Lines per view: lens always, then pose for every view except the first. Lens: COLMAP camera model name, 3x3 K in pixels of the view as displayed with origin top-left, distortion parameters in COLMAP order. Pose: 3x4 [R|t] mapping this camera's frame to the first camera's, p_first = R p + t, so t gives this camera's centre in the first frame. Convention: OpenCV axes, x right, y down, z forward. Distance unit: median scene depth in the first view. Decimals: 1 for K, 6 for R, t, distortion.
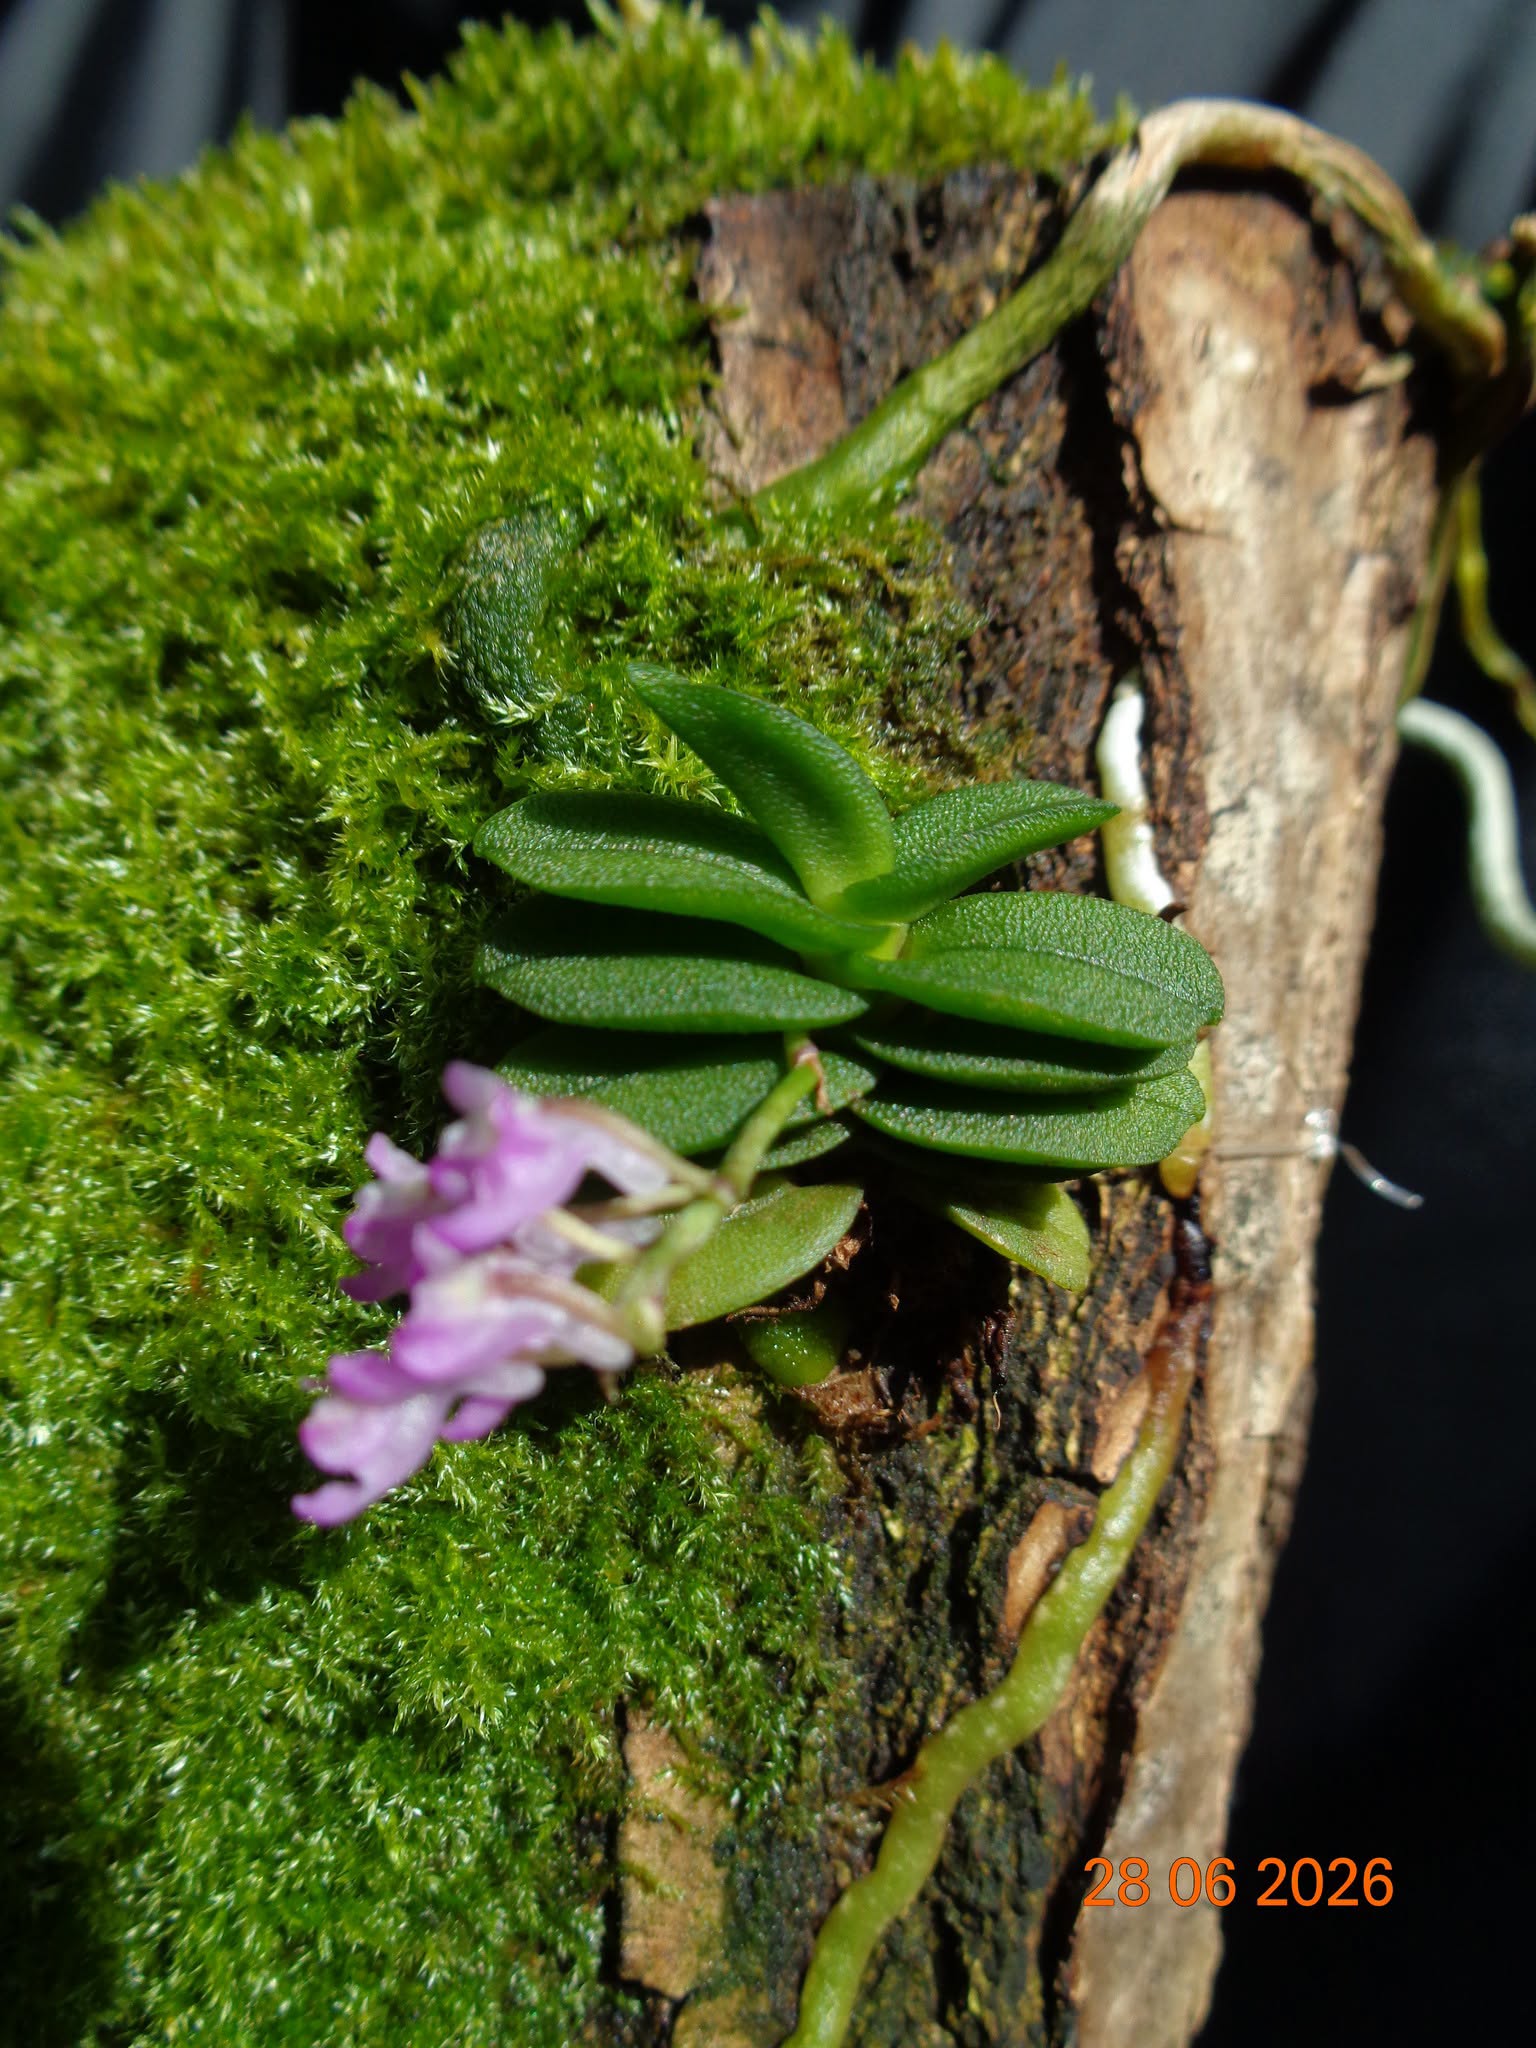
lens RADIAL K [[1515.3, 0, 763.8], [0, 1515.3, 1040.9], [0, 0, 1]] dist [0.000709, -0.008058]
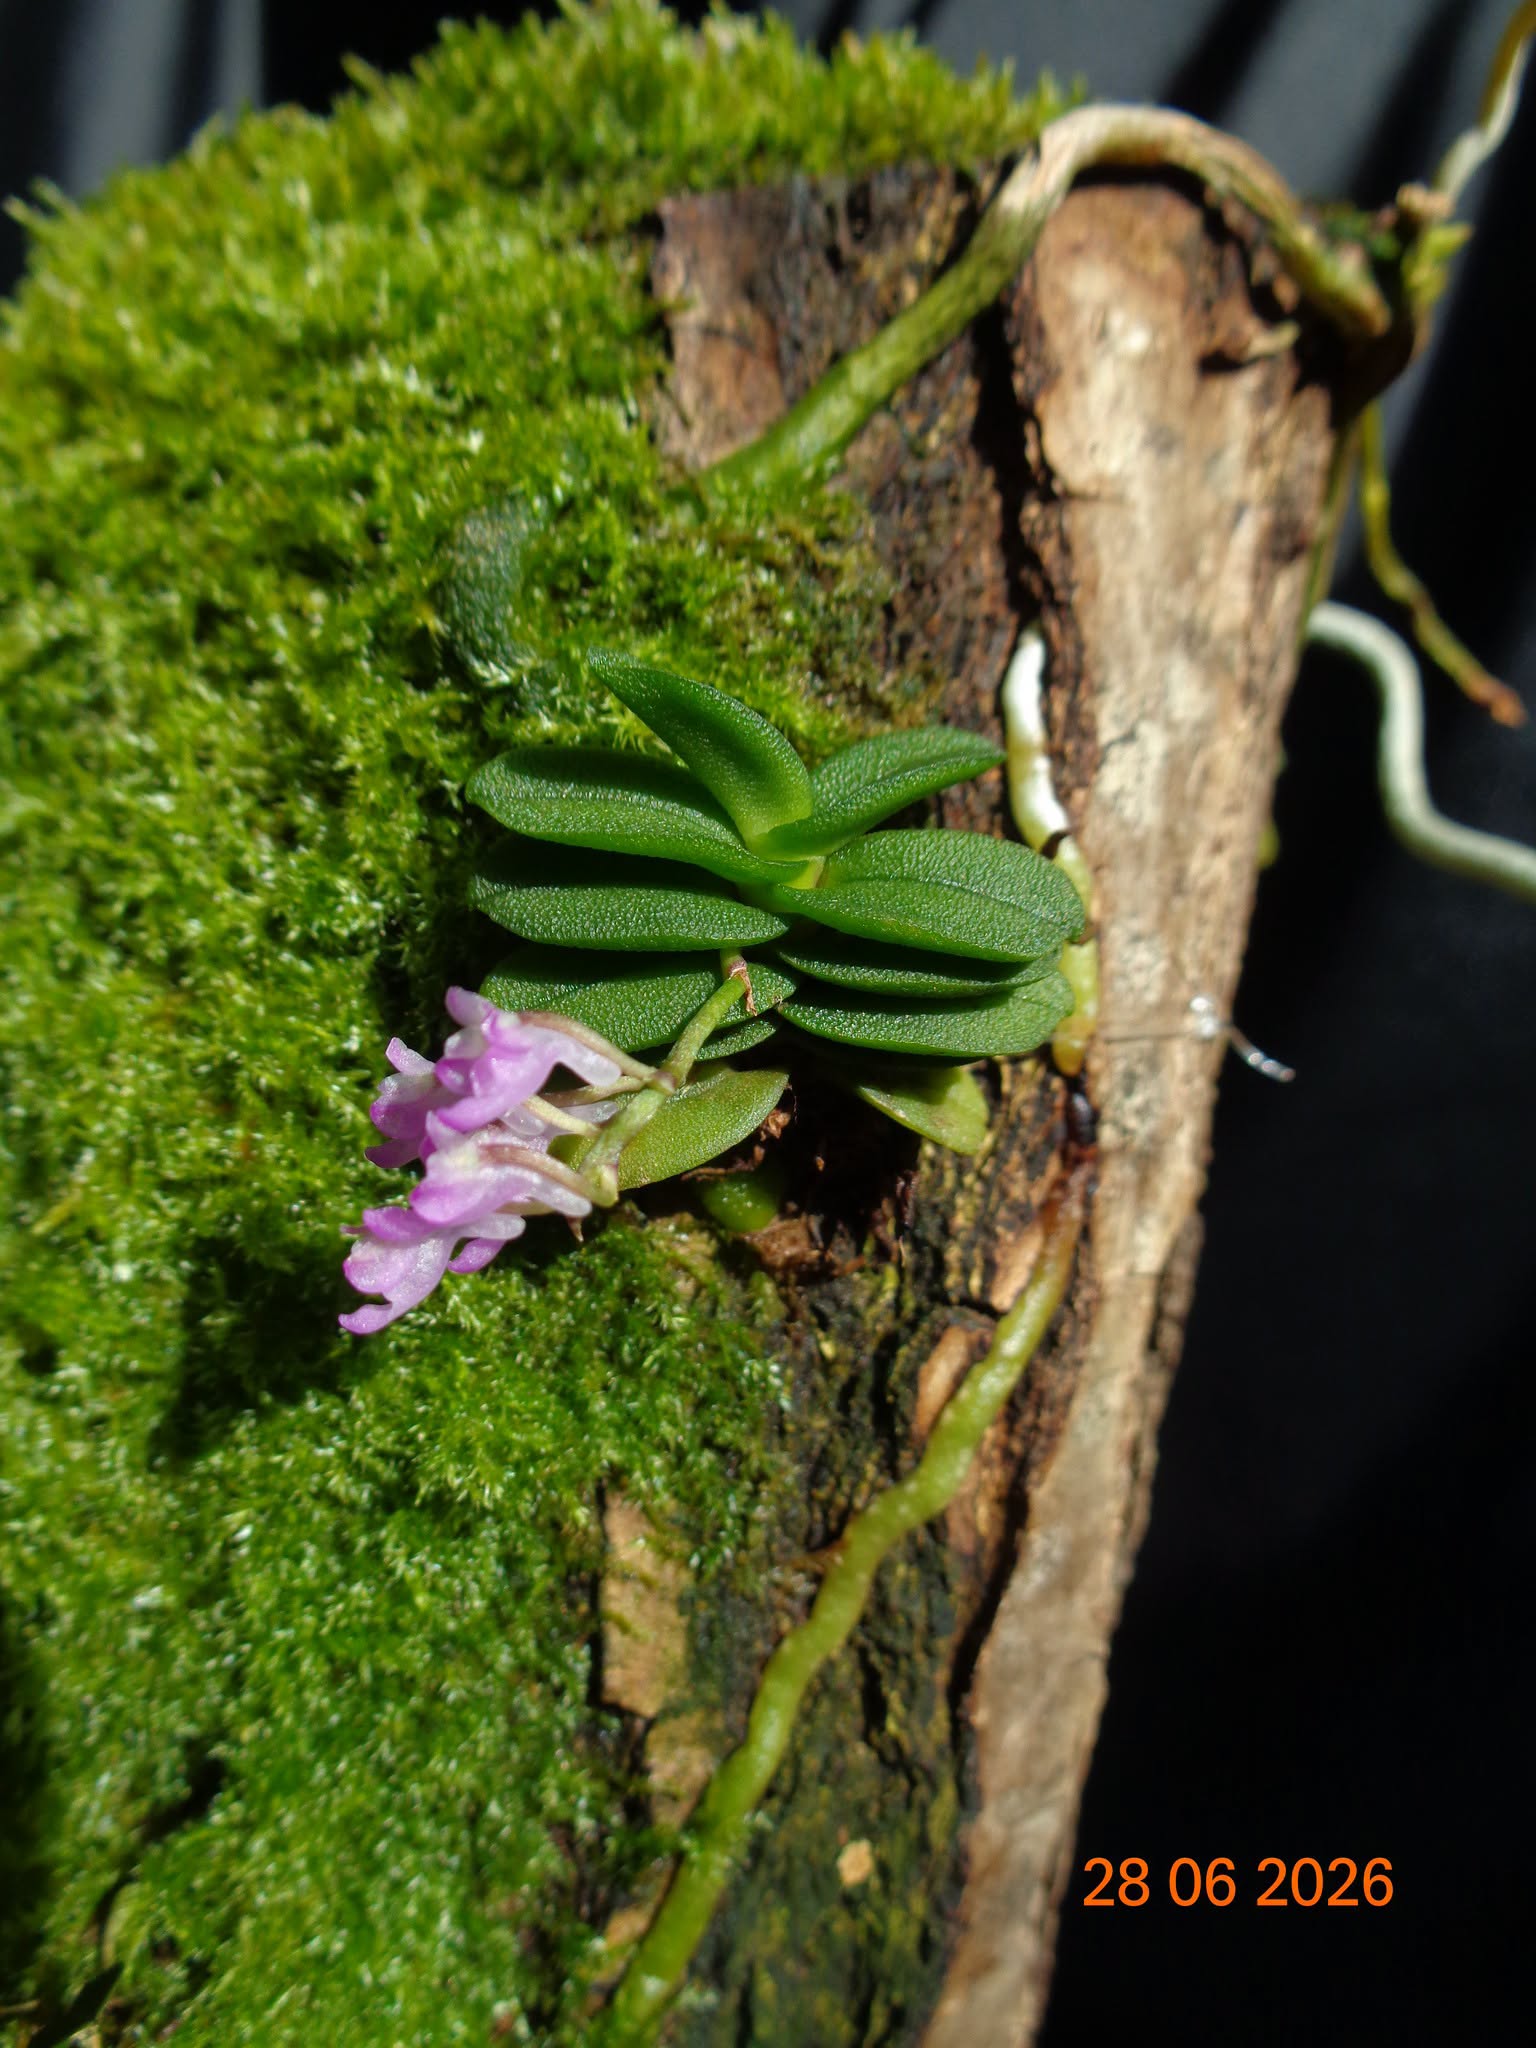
lens RADIAL K [[1515.3, 0, 763.8], [0, 1515.3, 1040.9], [0, 0, 1]] dist [0.000709, -0.008058]
pose [[0.999996, -0.002224, -0.001572, 0.041023], [0.002363, 0.995461, 0.095140, -0.039299], [0.001353, -0.095143, 0.995463, -0.190097]]
